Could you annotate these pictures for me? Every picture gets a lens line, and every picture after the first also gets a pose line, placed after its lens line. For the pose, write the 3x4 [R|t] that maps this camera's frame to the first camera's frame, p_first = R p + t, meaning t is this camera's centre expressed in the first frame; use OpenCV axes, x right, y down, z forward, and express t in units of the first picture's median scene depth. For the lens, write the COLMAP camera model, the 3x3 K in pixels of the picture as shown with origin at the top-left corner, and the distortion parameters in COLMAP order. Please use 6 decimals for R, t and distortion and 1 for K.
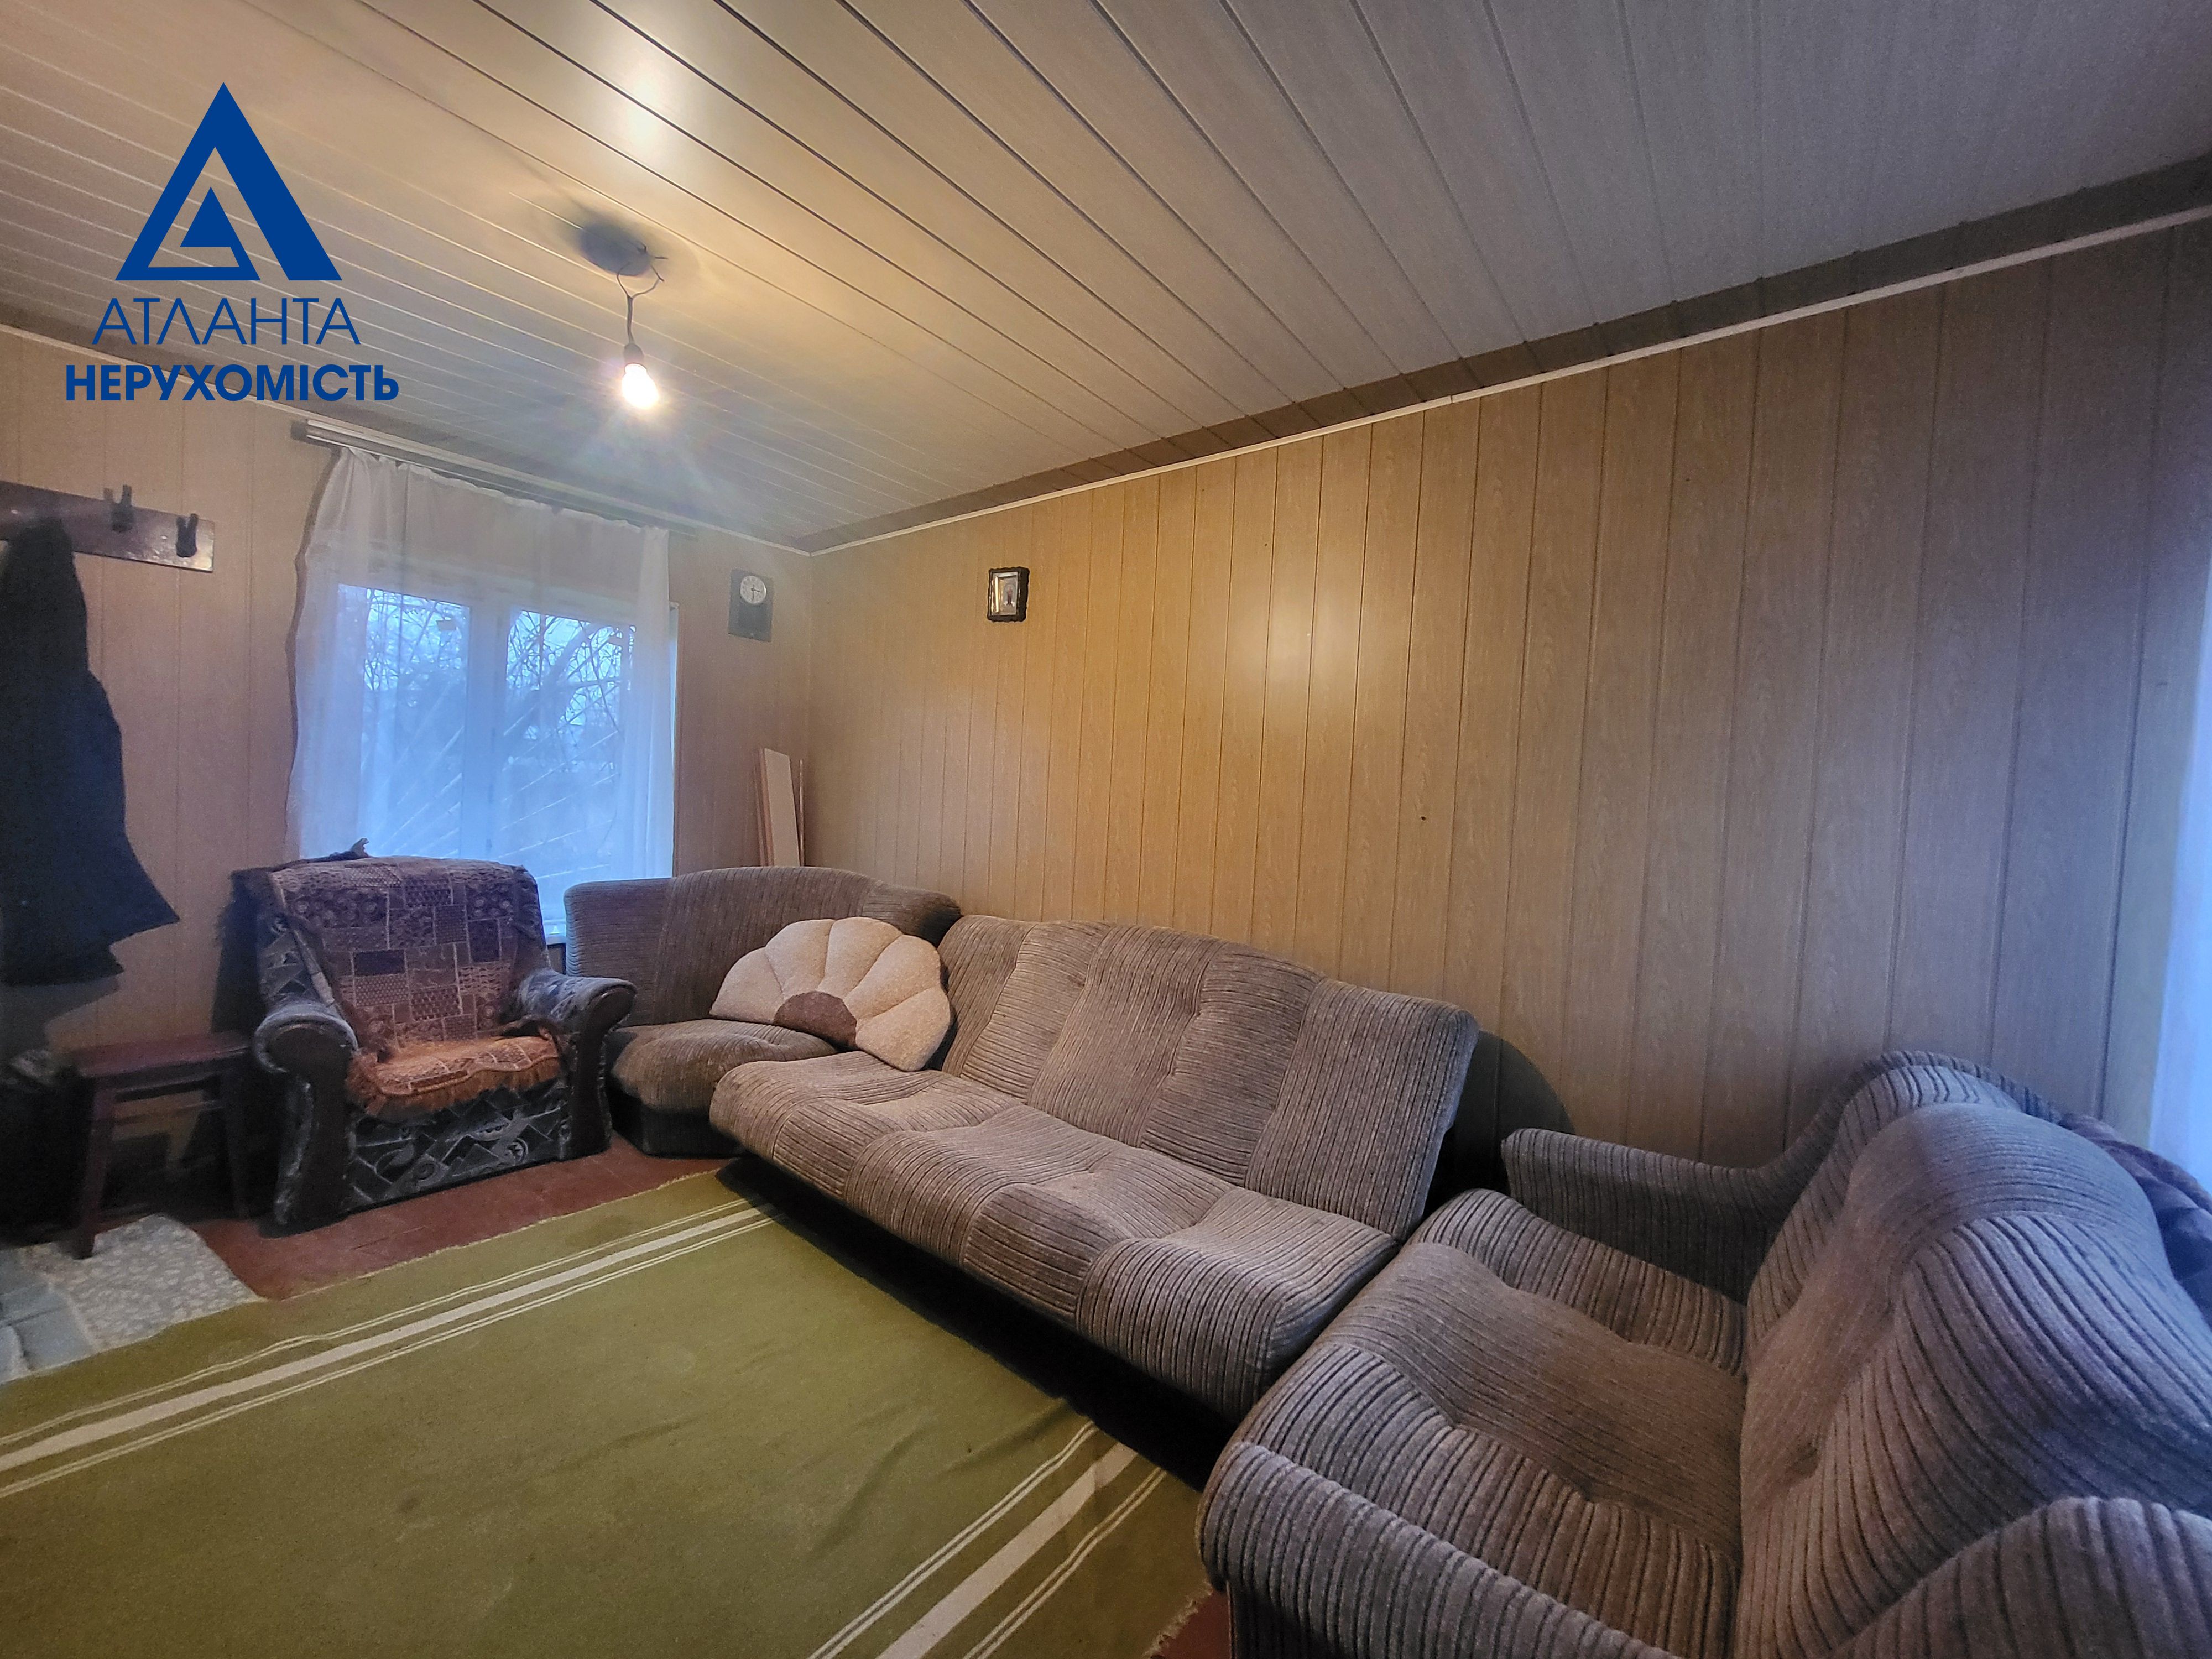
lens RADIAL K [[858.9, 0, 1116.9], [0, 858.9, 819.1], [0, 0, 1]] dist [0.000724, -0.000761]
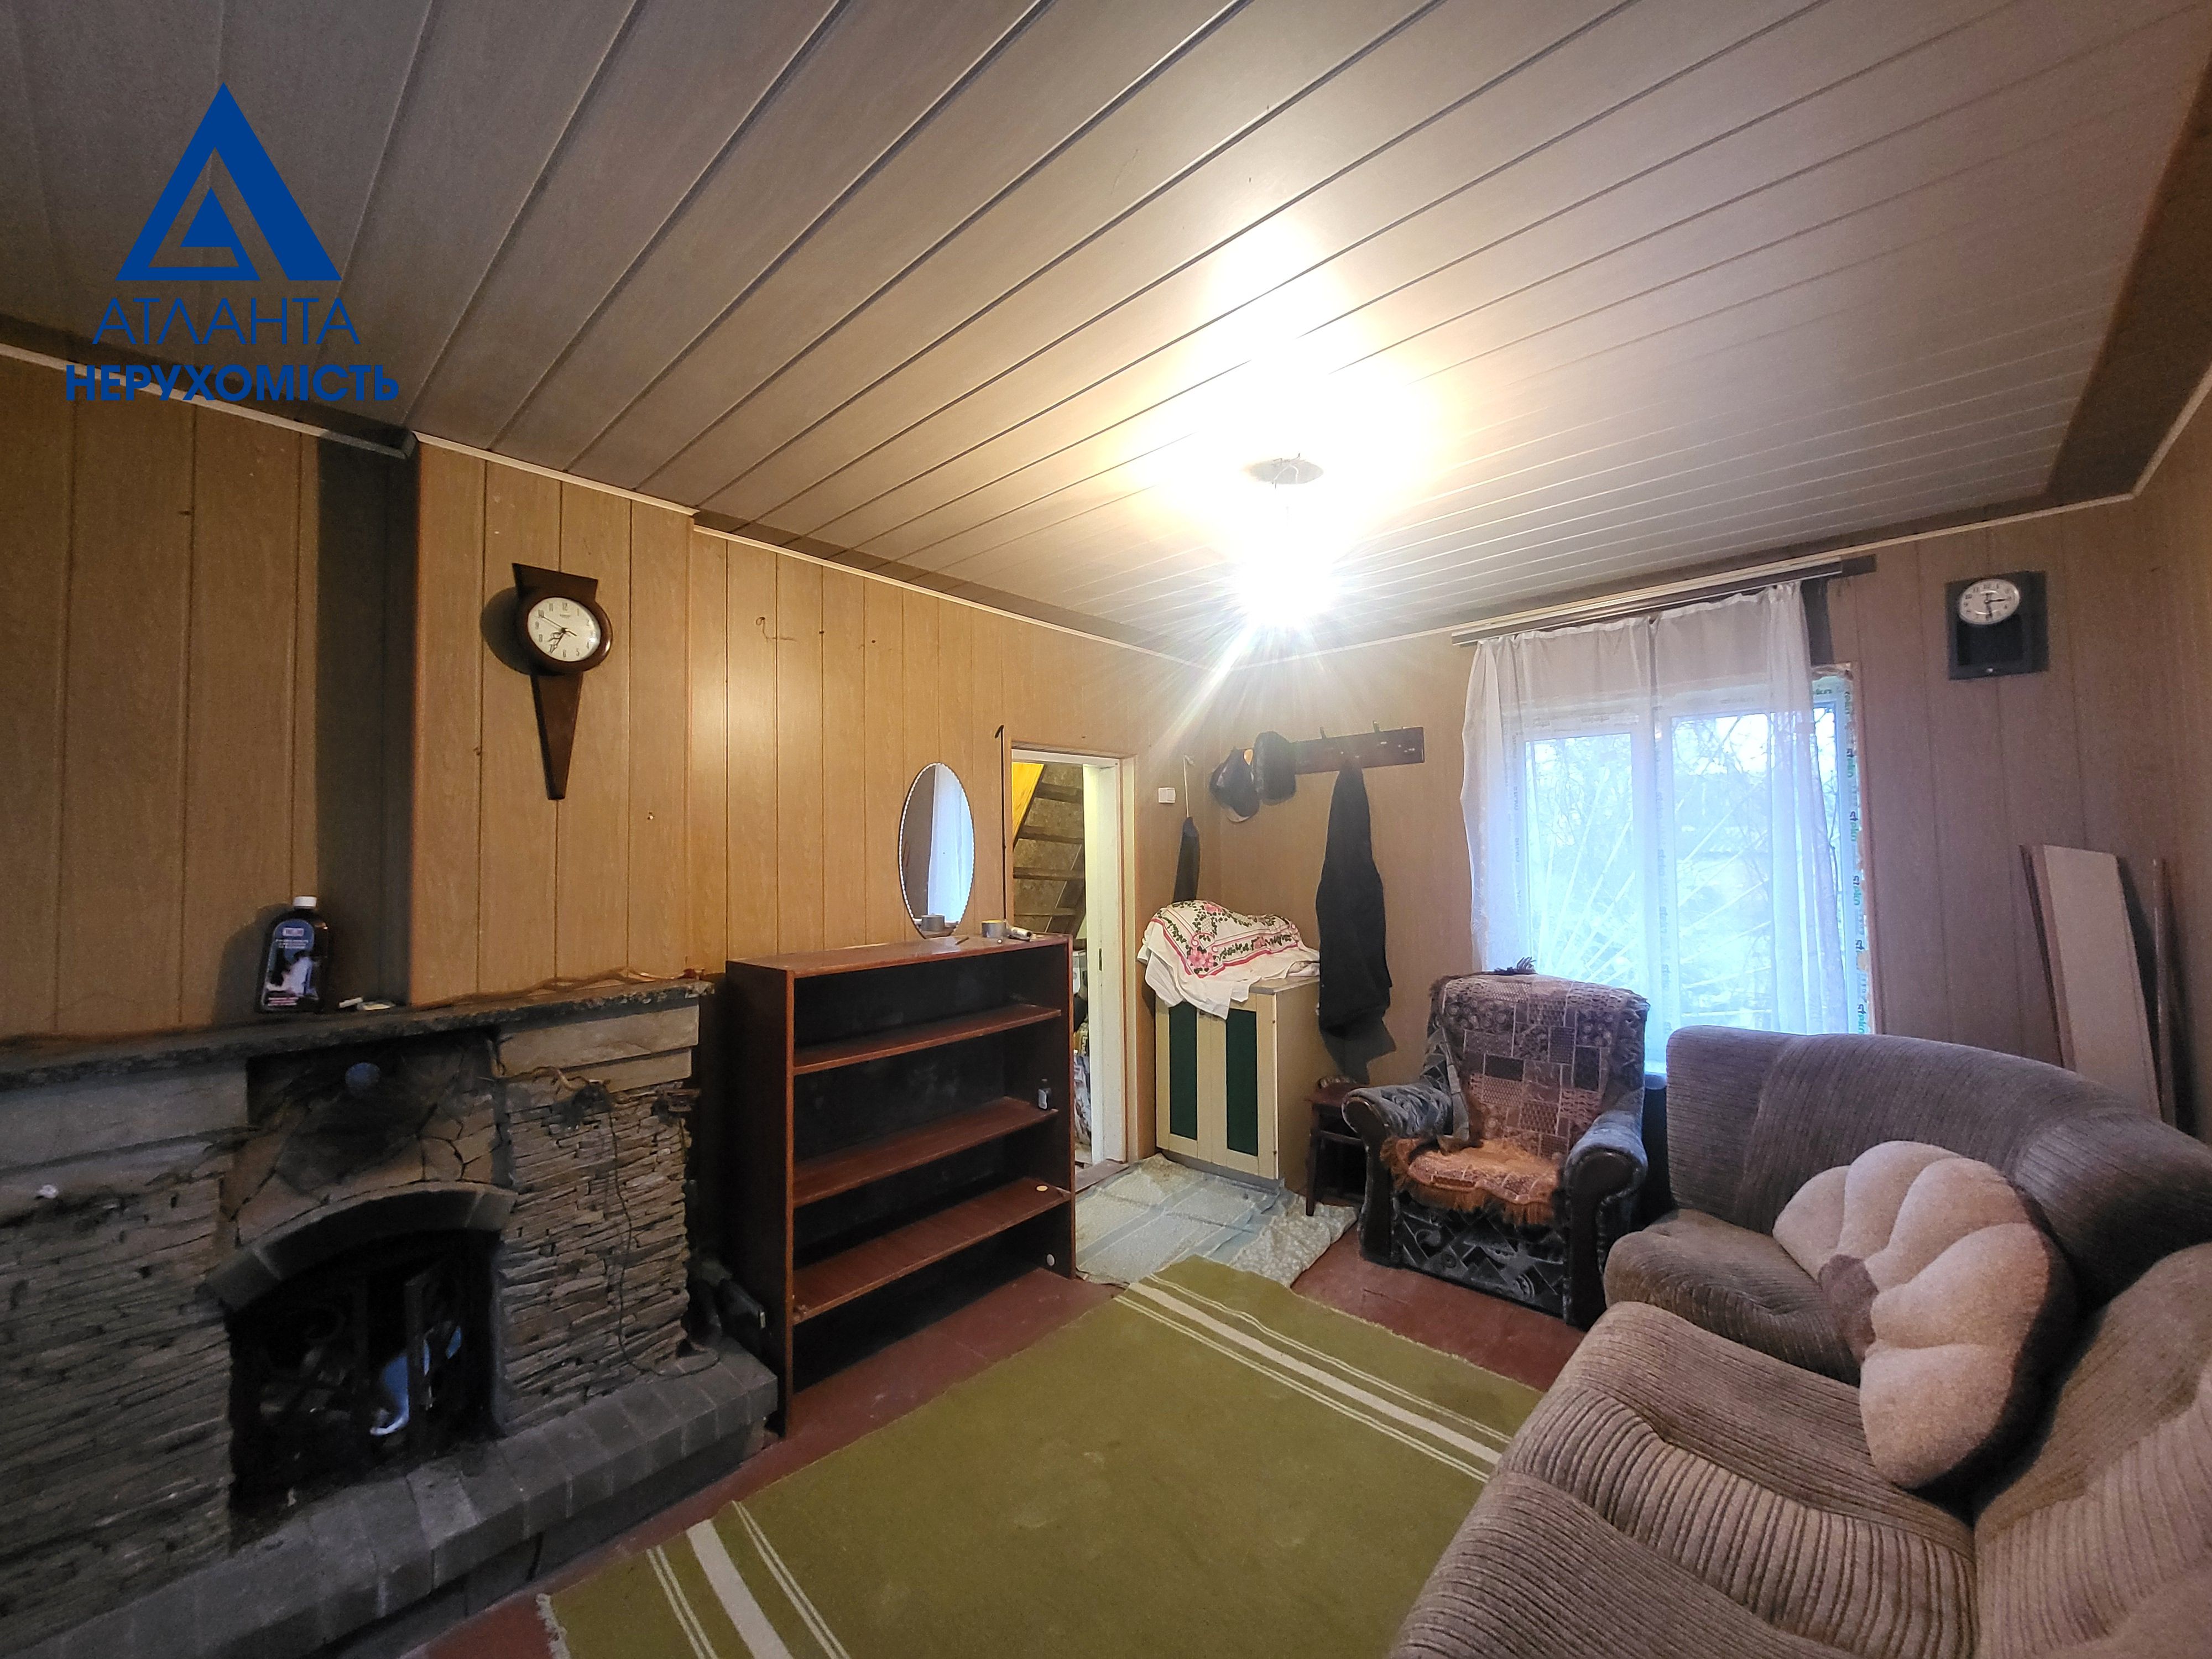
lens RADIAL K [[858.9, 0, 1116.9], [0, 858.9, 819.1], [0, 0, 1]] dist [0.000724, -0.000761]
pose [[-0.068450, -0.085312, -0.994000, 0.374395], [-0.008638, 0.996350, -0.084919, -0.067407], [0.997617, 0.002774, -0.068937, 0.587874]]
